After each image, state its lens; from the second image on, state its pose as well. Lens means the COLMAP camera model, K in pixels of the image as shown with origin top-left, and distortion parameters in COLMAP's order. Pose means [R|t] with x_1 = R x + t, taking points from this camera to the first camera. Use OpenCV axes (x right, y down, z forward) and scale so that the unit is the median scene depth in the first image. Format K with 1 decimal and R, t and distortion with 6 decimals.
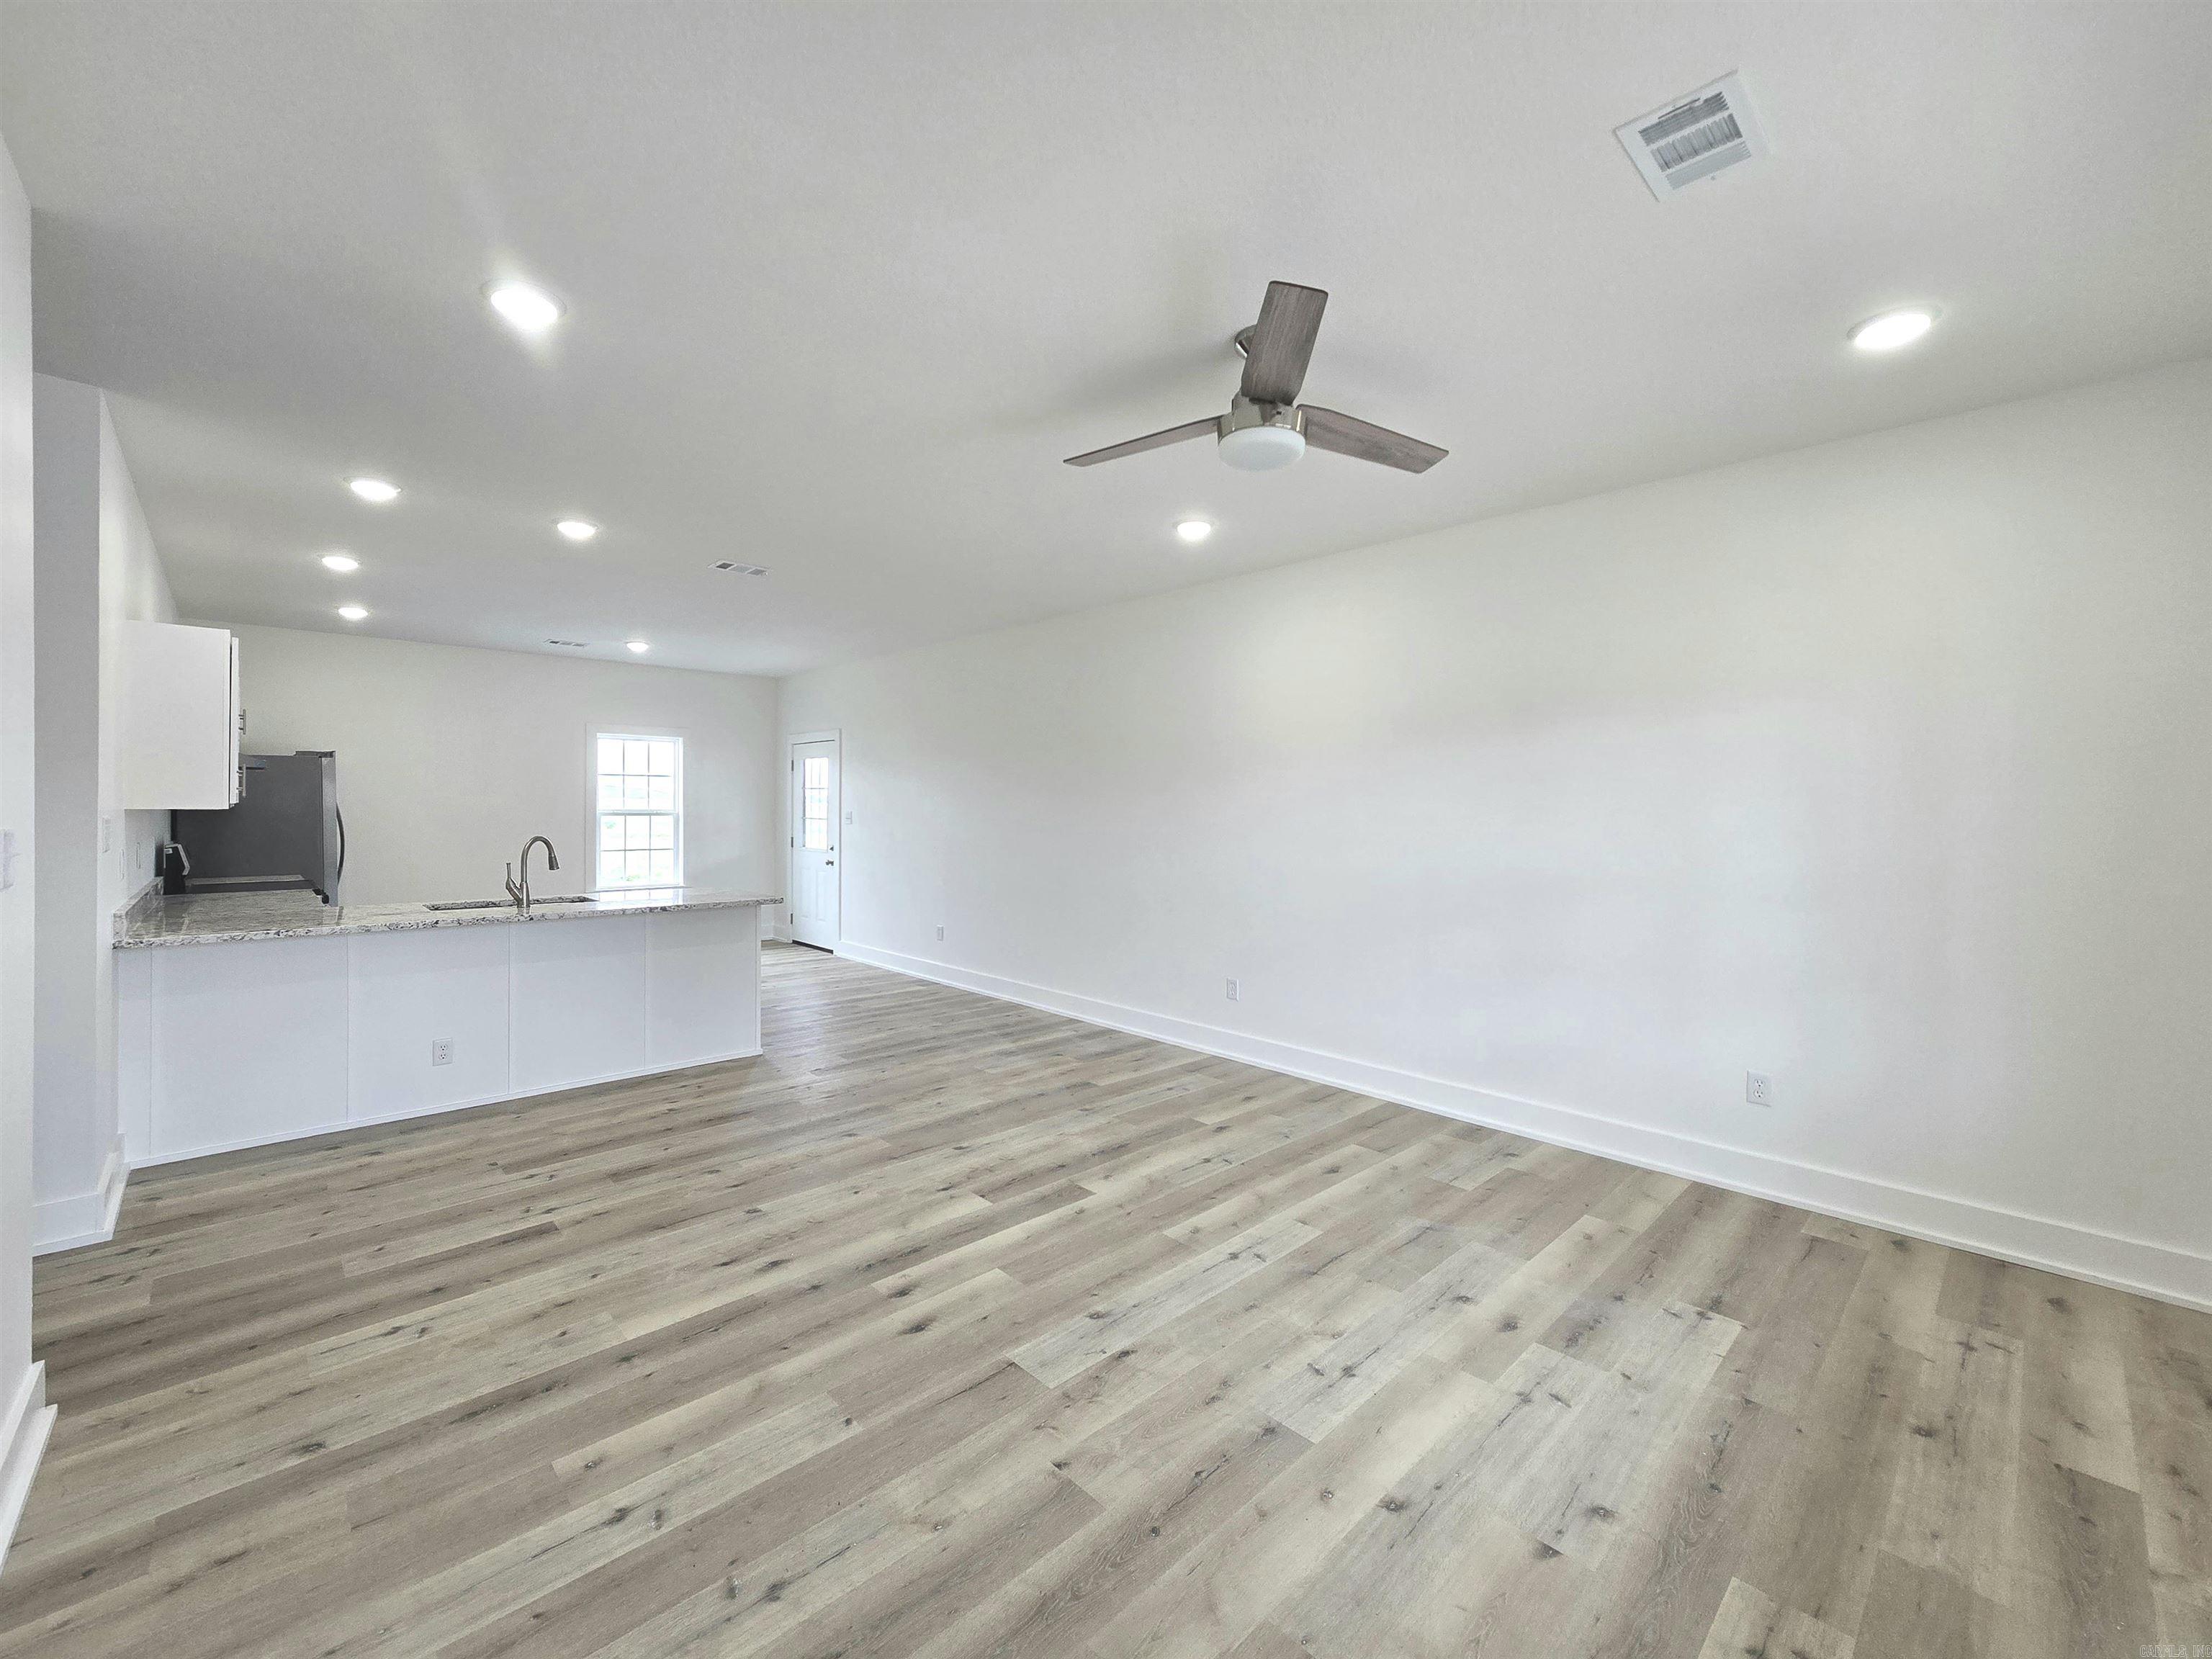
lens RADIAL K [[912.0, 0, 1074.0], [0, 912.0, 806.3], [0, 0, 1]] dist [0.002511, -0.003626]
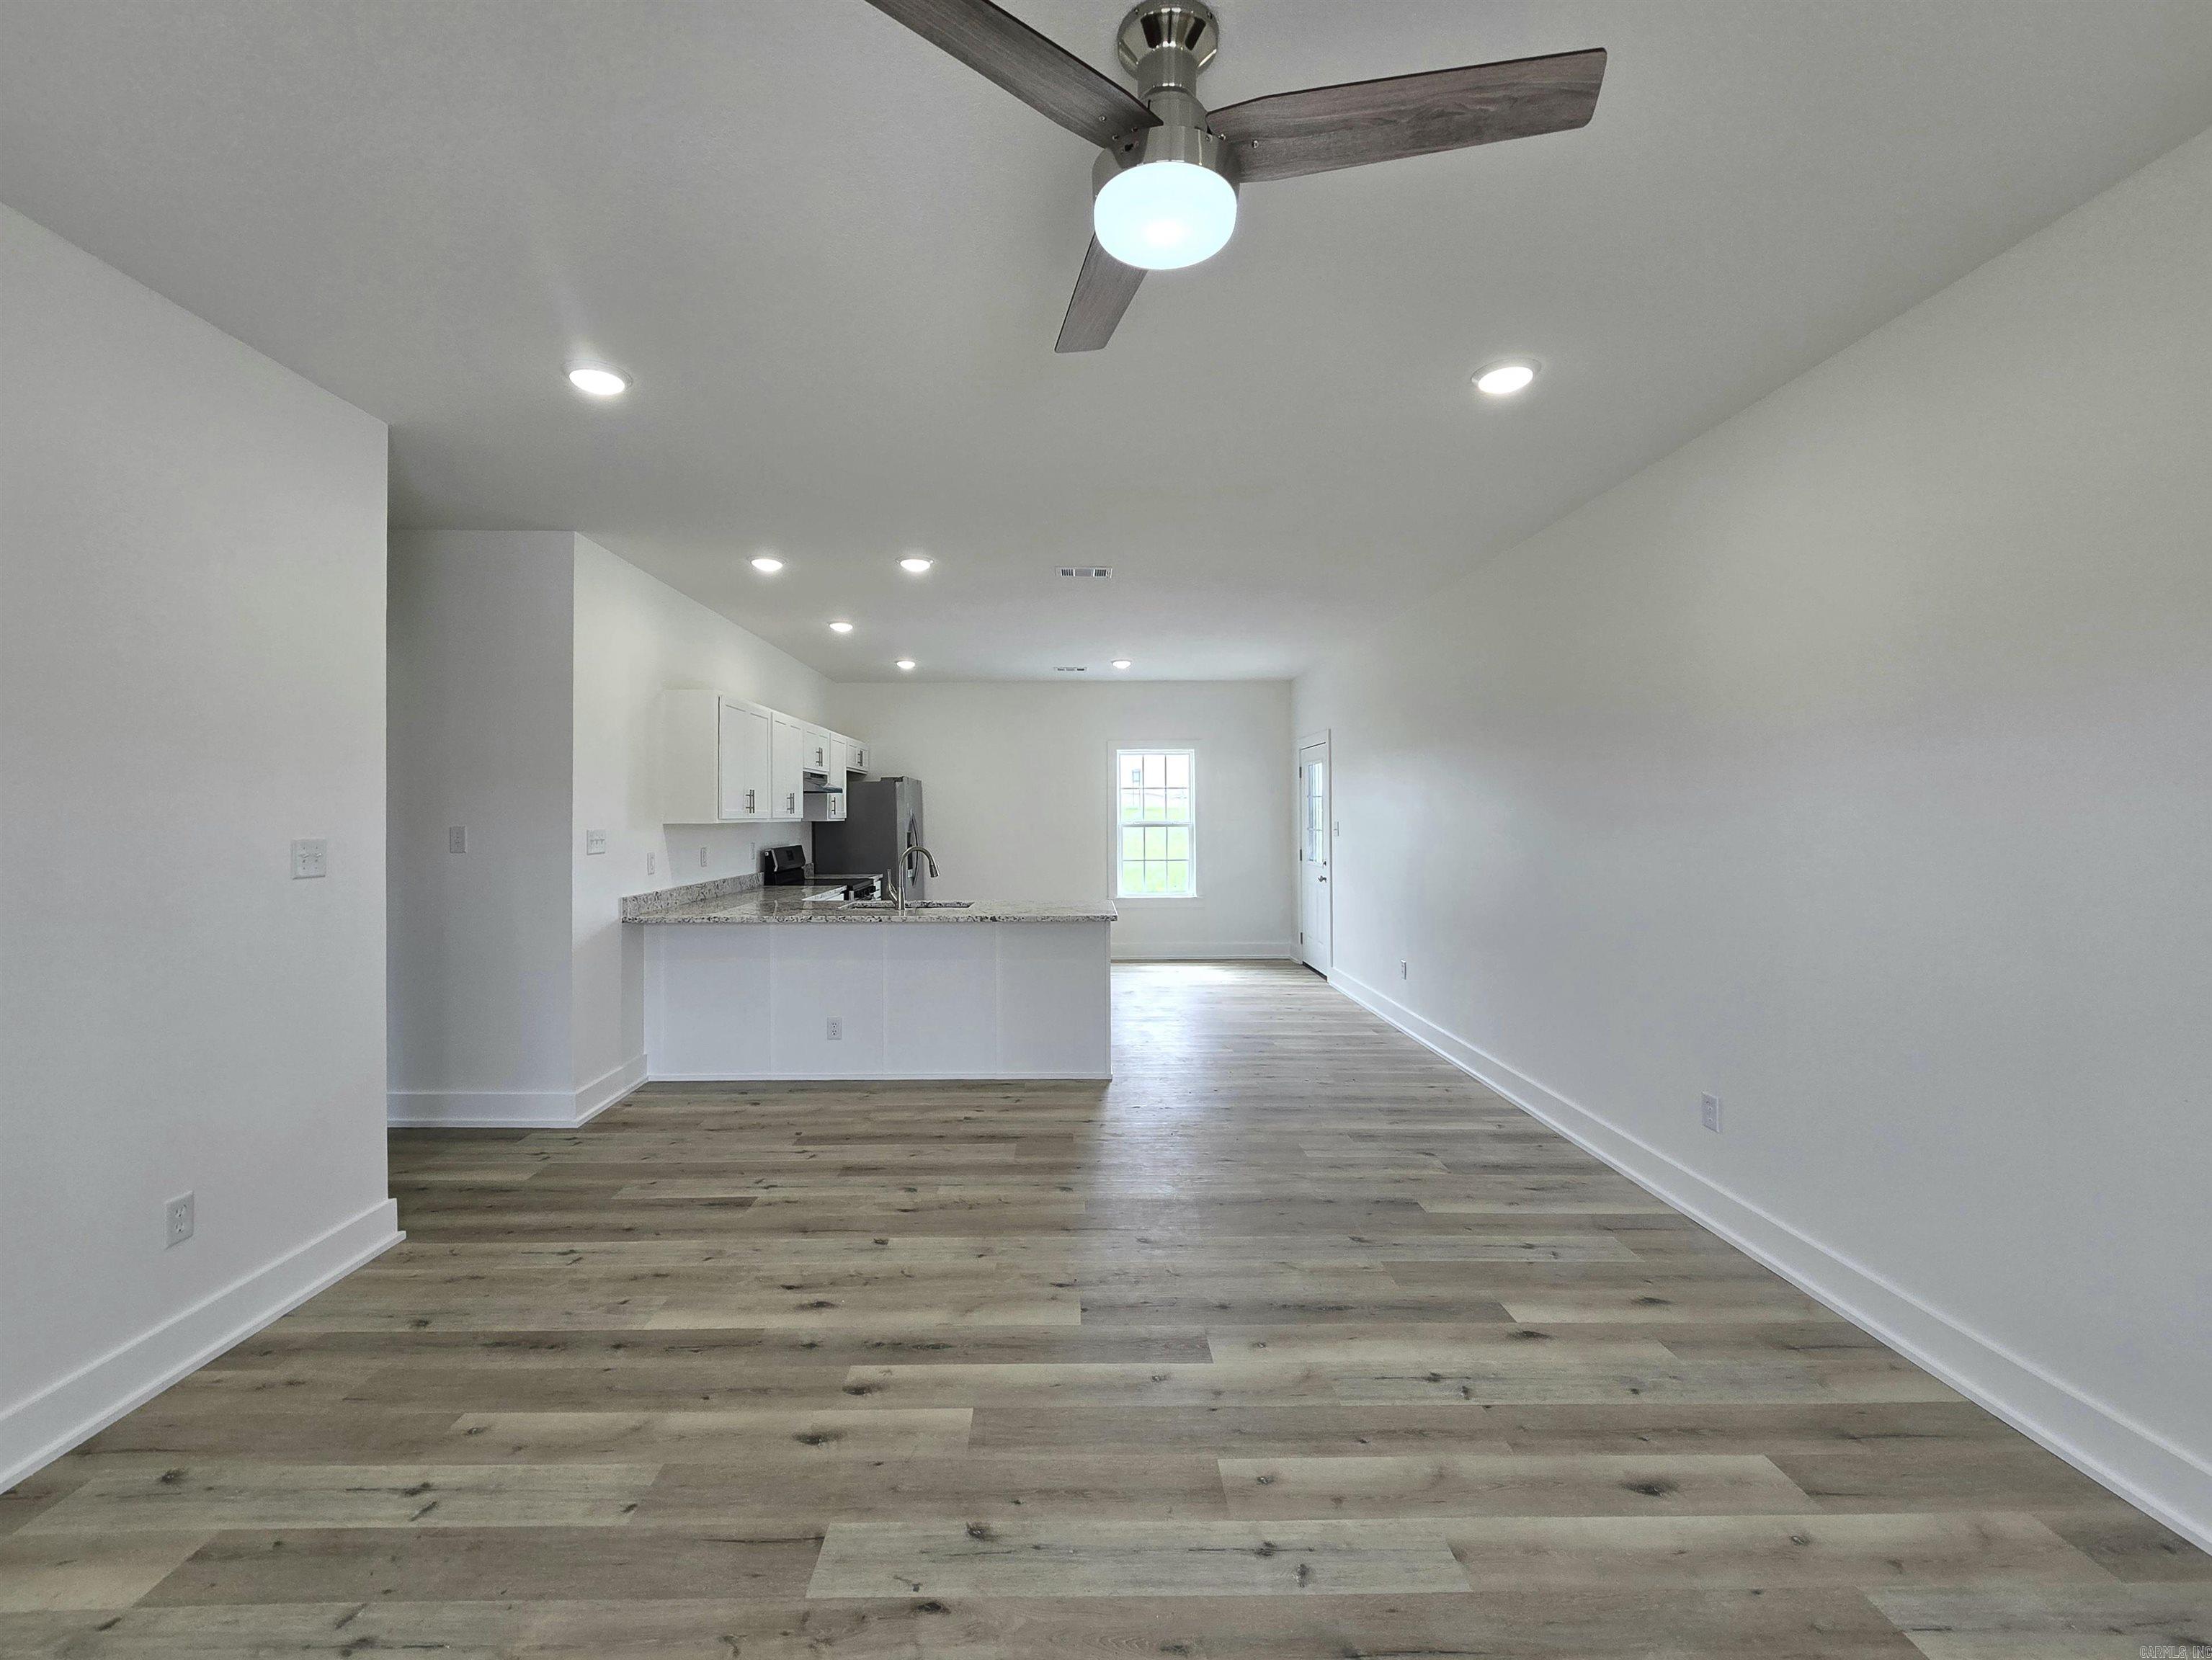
lens RADIAL K [[938.0, 0, 1143.4], [0, 938.0, 812.9], [0, 0, 1]] dist [0.003000, -0.004853]
pose [[0.736592, -0.010625, -0.676254, 0.489739], [0.008662, 0.999943, -0.006276, 0.001233], [0.676282, -0.001235, 0.736642, 0.431804]]
